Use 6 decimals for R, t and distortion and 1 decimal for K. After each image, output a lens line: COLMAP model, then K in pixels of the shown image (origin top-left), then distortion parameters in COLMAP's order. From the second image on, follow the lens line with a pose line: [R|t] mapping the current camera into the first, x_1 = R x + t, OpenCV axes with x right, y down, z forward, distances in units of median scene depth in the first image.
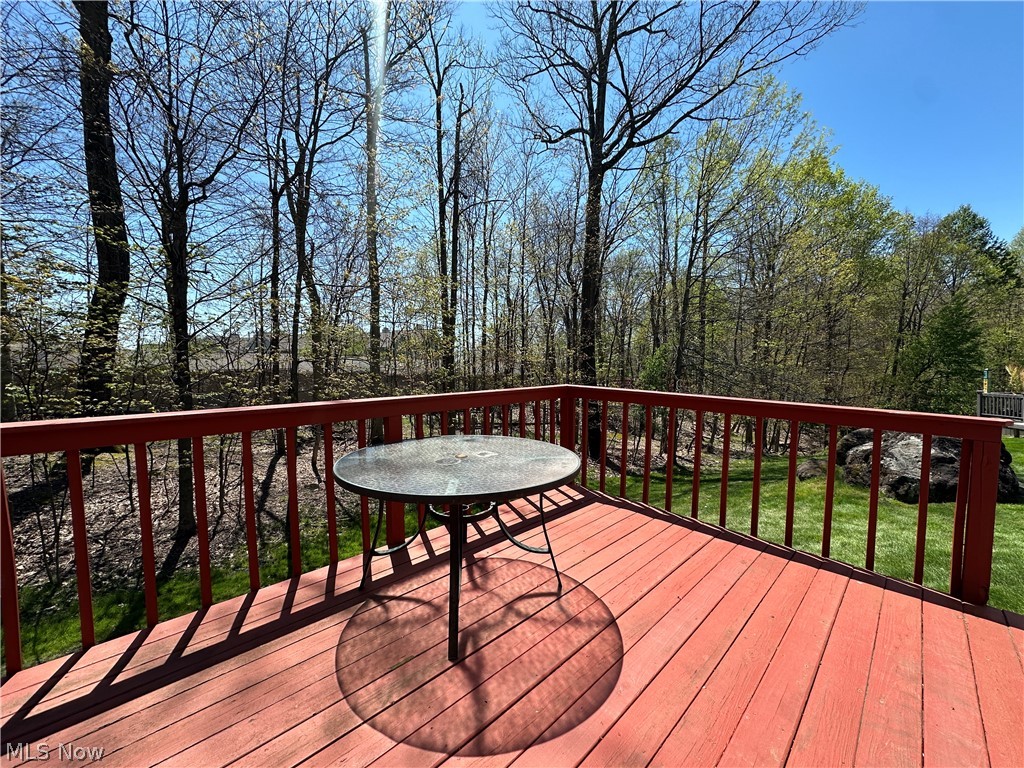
lens RADIAL K [[408.4, 0, 508.4], [0, 408.4, 383.7], [0, 0, 1]] dist [0.003367, 0.000523]
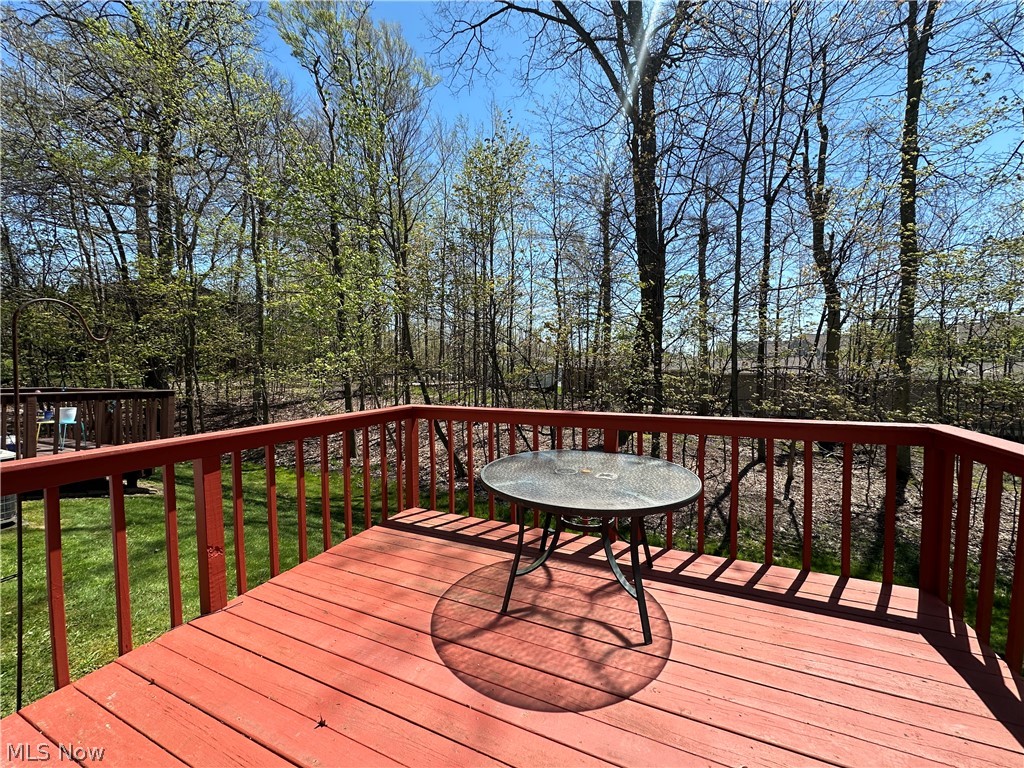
lens RADIAL K [[408.4, 0, 510.6], [0, 408.4, 383.7], [0, 0, 1]] dist [0.003367, 0.000523]
pose [[0.362156, 0.037329, -0.931370, 0.852761], [-0.041859, 0.998841, 0.023757, -0.079711], [0.931177, 0.030382, 0.363299, 0.400755]]
